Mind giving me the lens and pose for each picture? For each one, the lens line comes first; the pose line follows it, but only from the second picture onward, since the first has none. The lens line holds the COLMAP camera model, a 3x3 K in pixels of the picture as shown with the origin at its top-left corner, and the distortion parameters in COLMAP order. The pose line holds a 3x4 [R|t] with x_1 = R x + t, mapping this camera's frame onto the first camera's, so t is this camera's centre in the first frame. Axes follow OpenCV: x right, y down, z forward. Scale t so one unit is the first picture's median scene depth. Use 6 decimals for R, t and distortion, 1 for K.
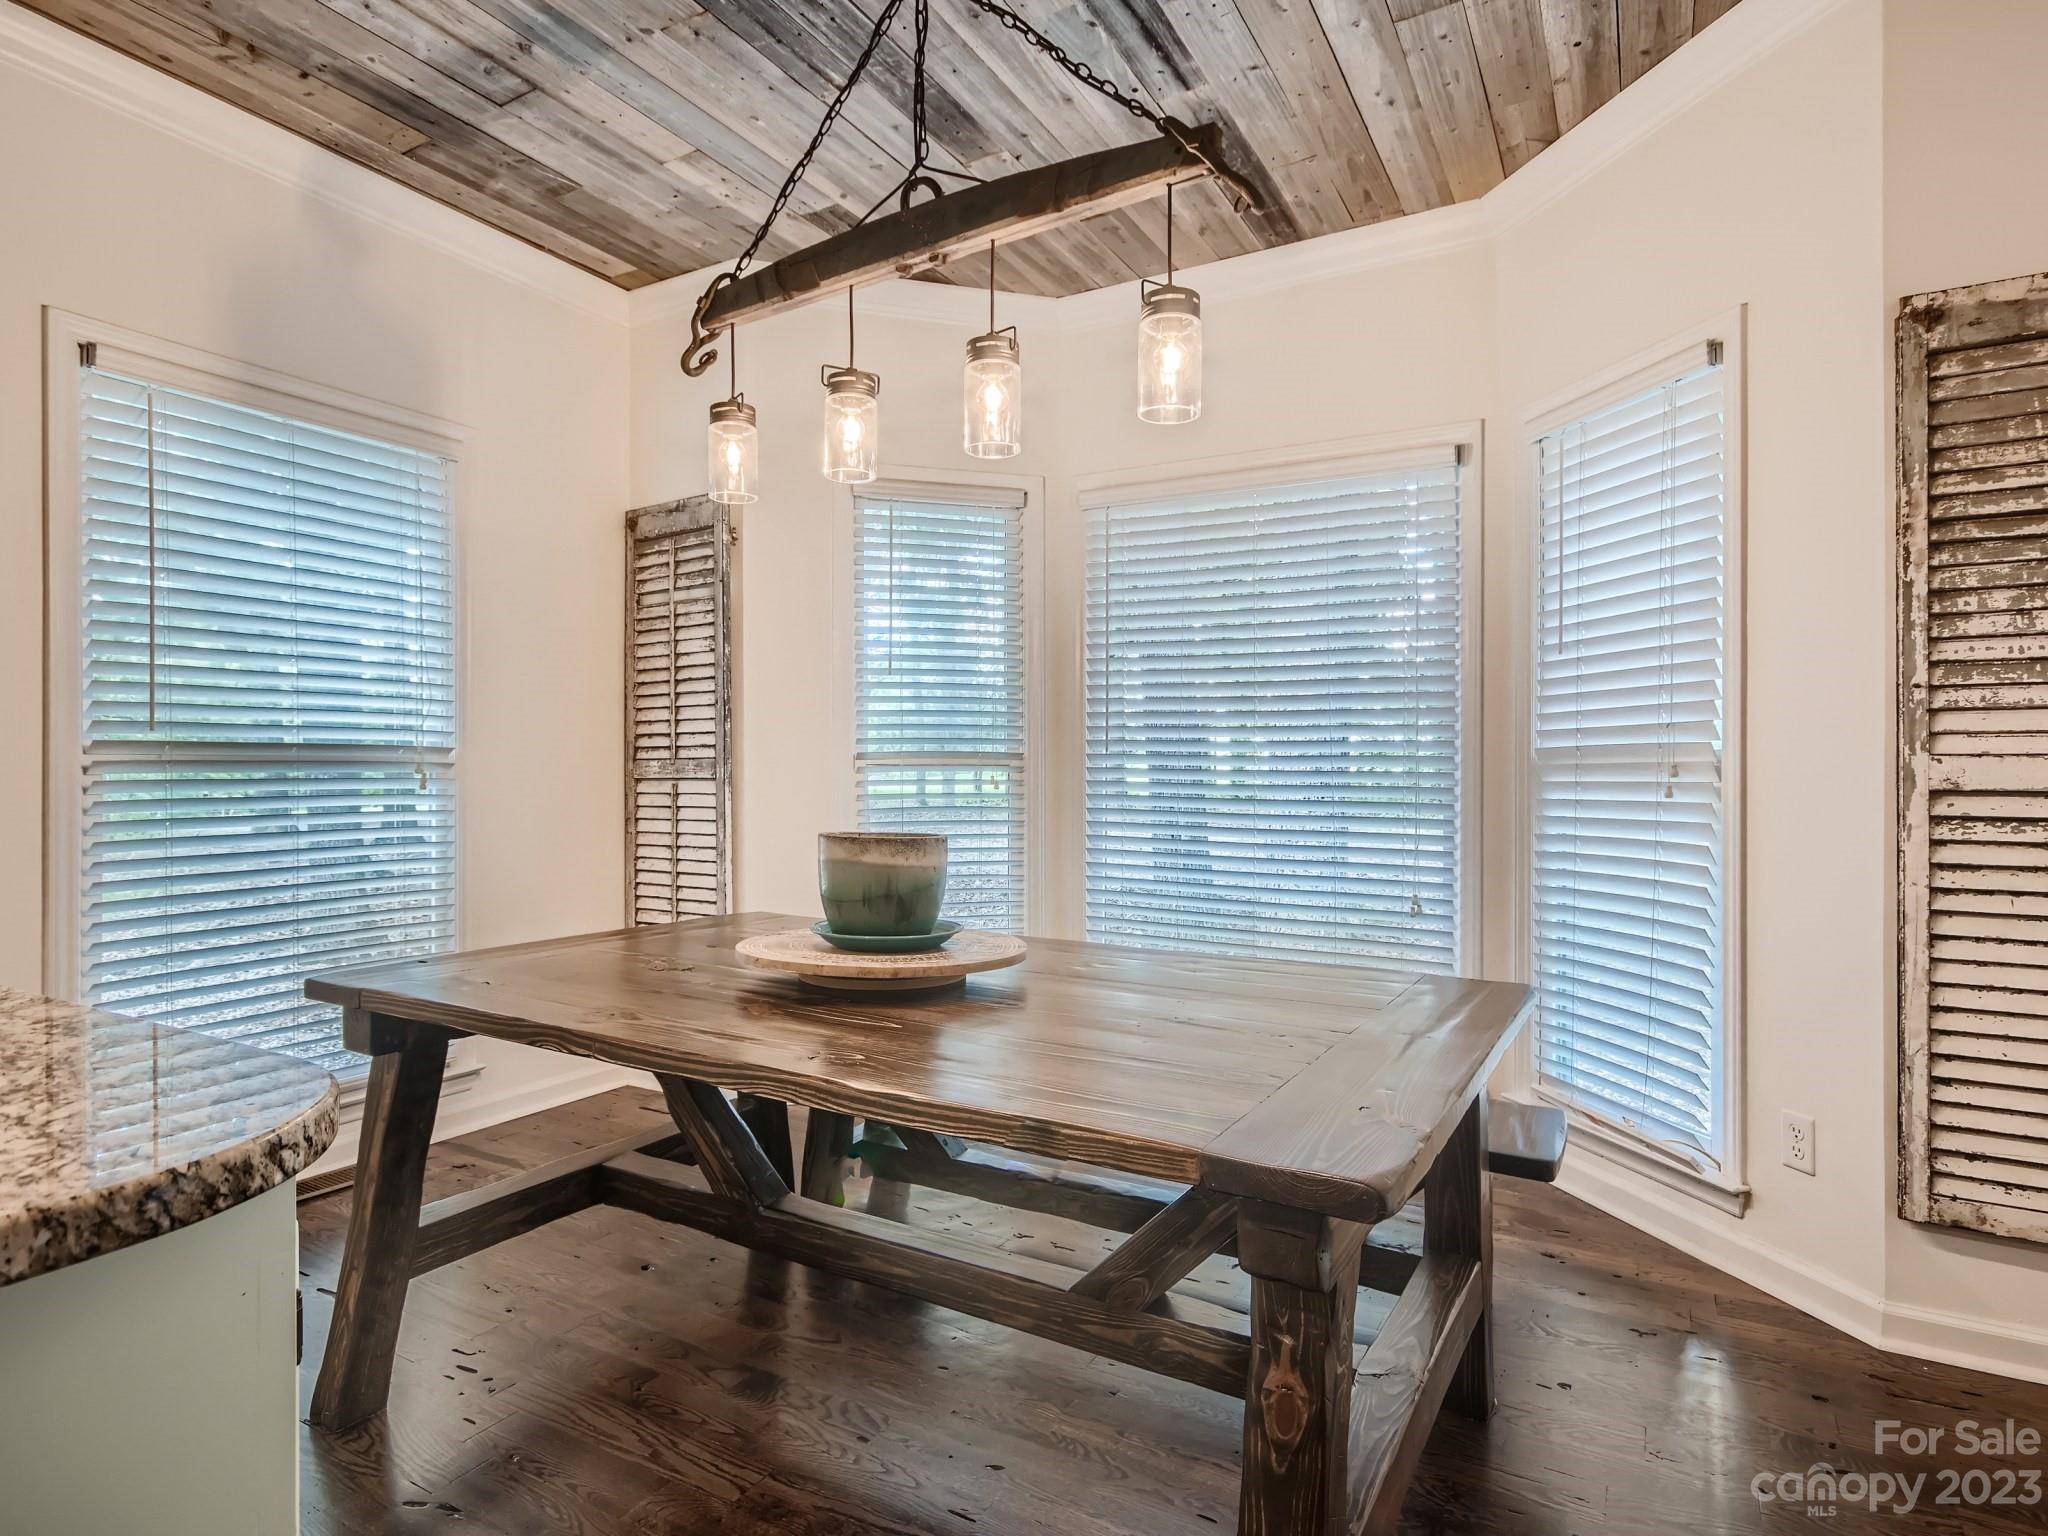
lens RADIAL K [[1122.0, 0, 996.2], [0, 1122.0, 775.4], [0, 0, 1]] dist [-0.022390, 0.022306]
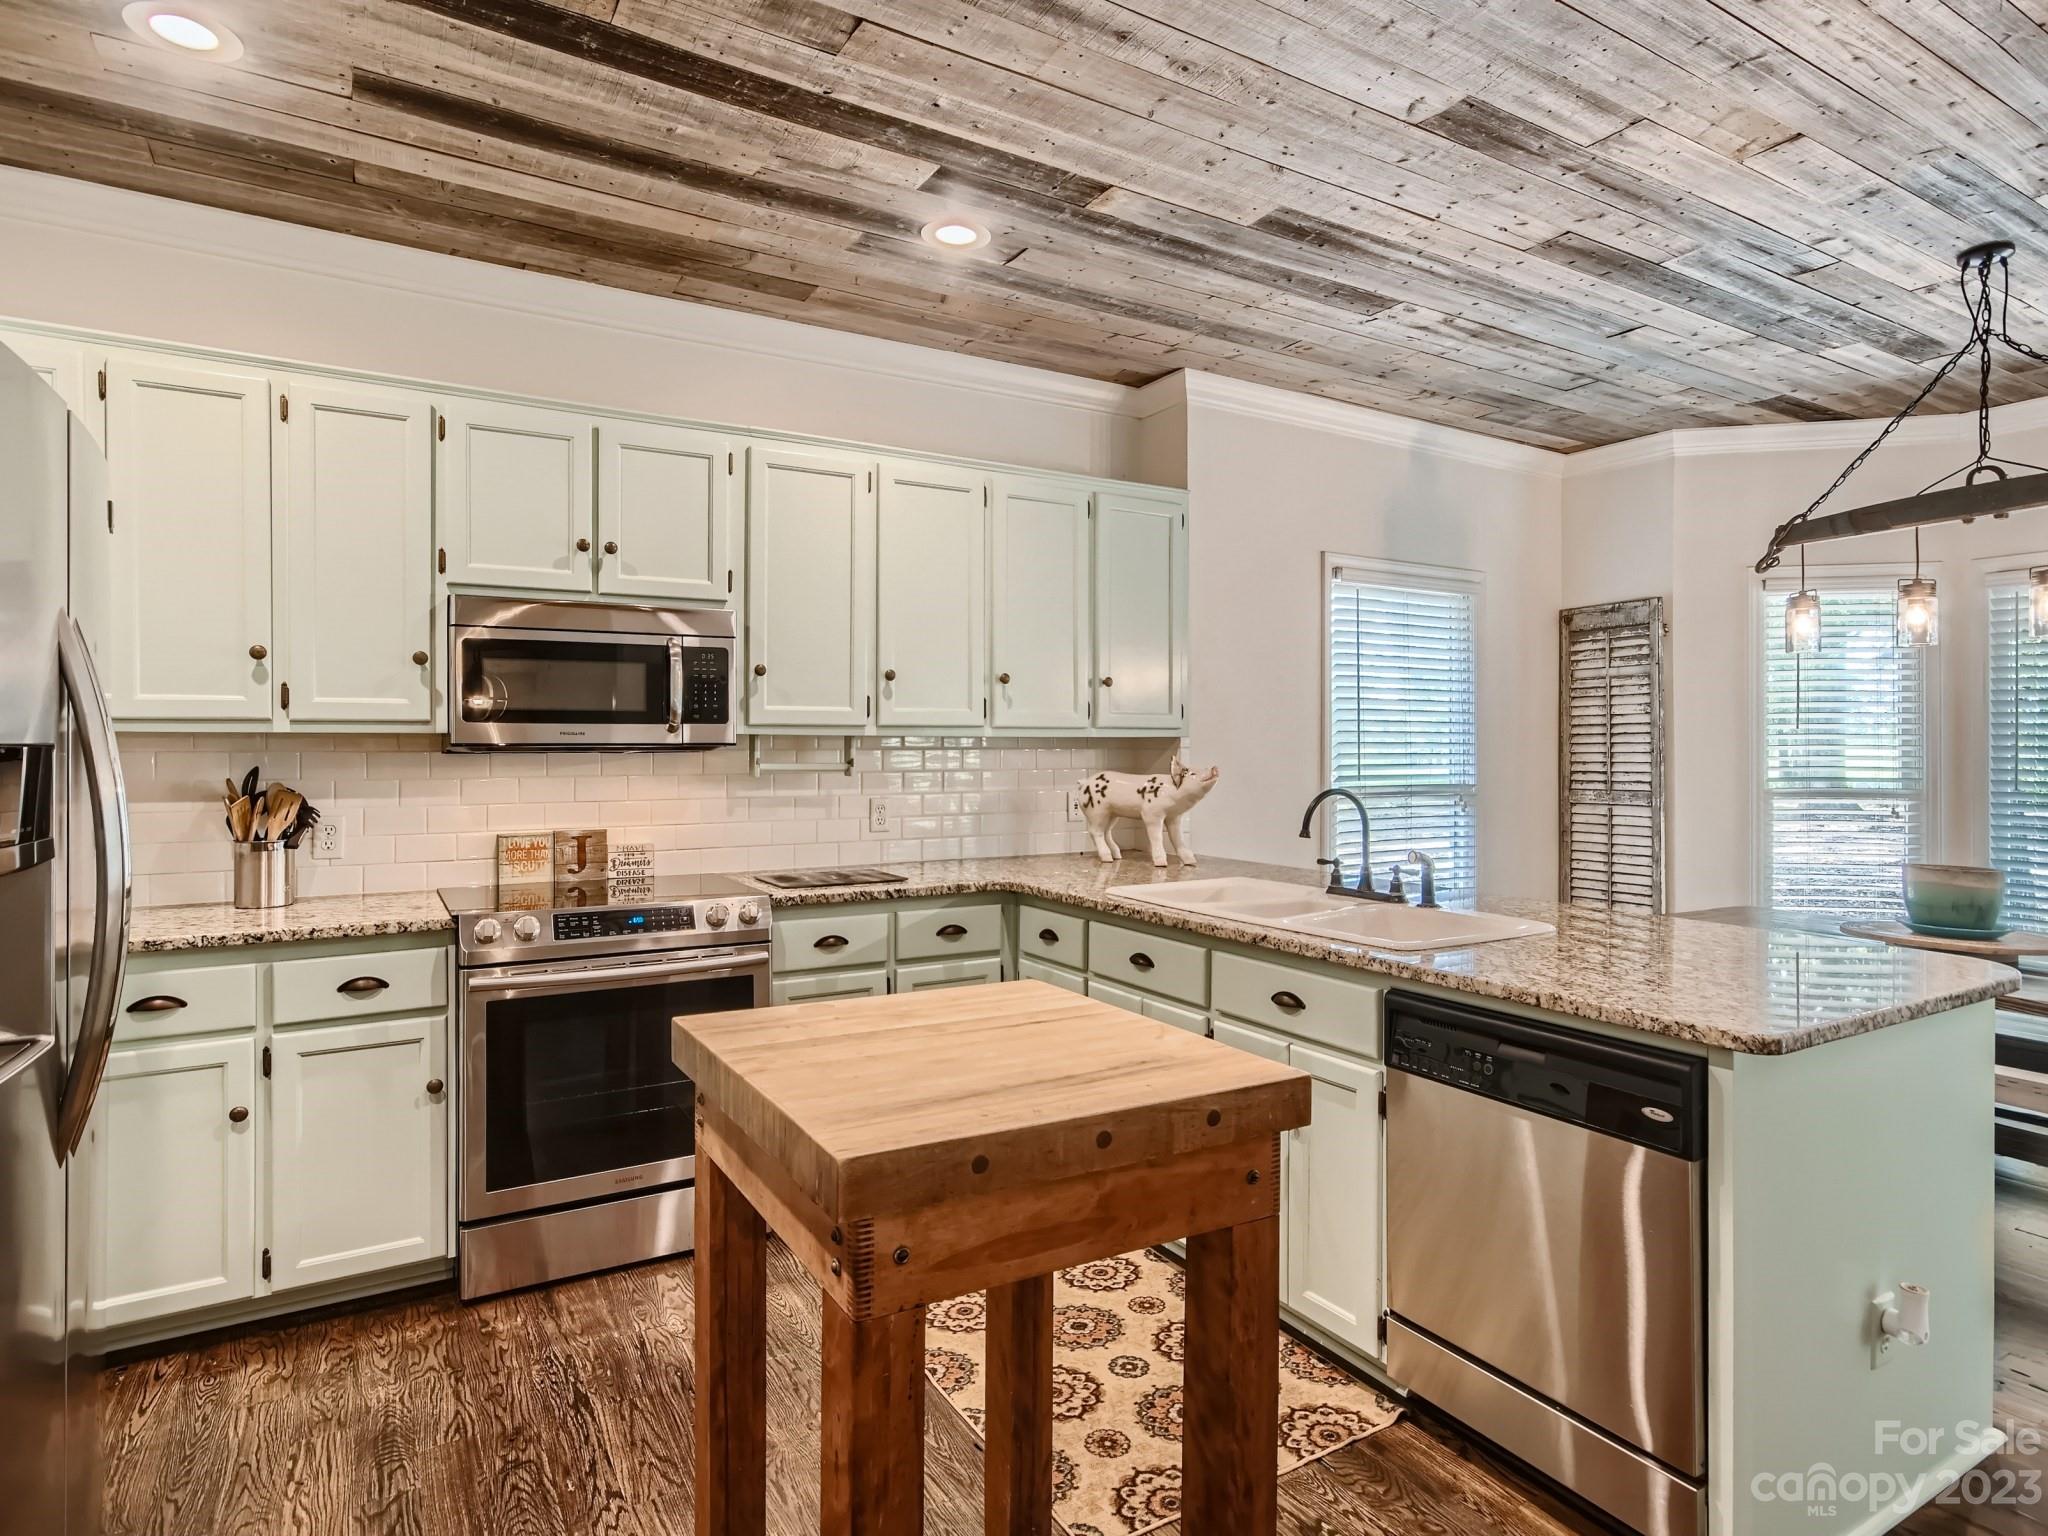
lens RADIAL K [[1122.0, 0, 994.1], [0, 1122.0, 751.1], [0, 0, 1]] dist [-0.022390, 0.022306]
pose [[0.869928, 0.001365, -0.493178, -0.389692], [-0.003496, 0.999988, -0.003400, -0.081056], [0.493167, 0.004682, 0.869922, -0.842135]]
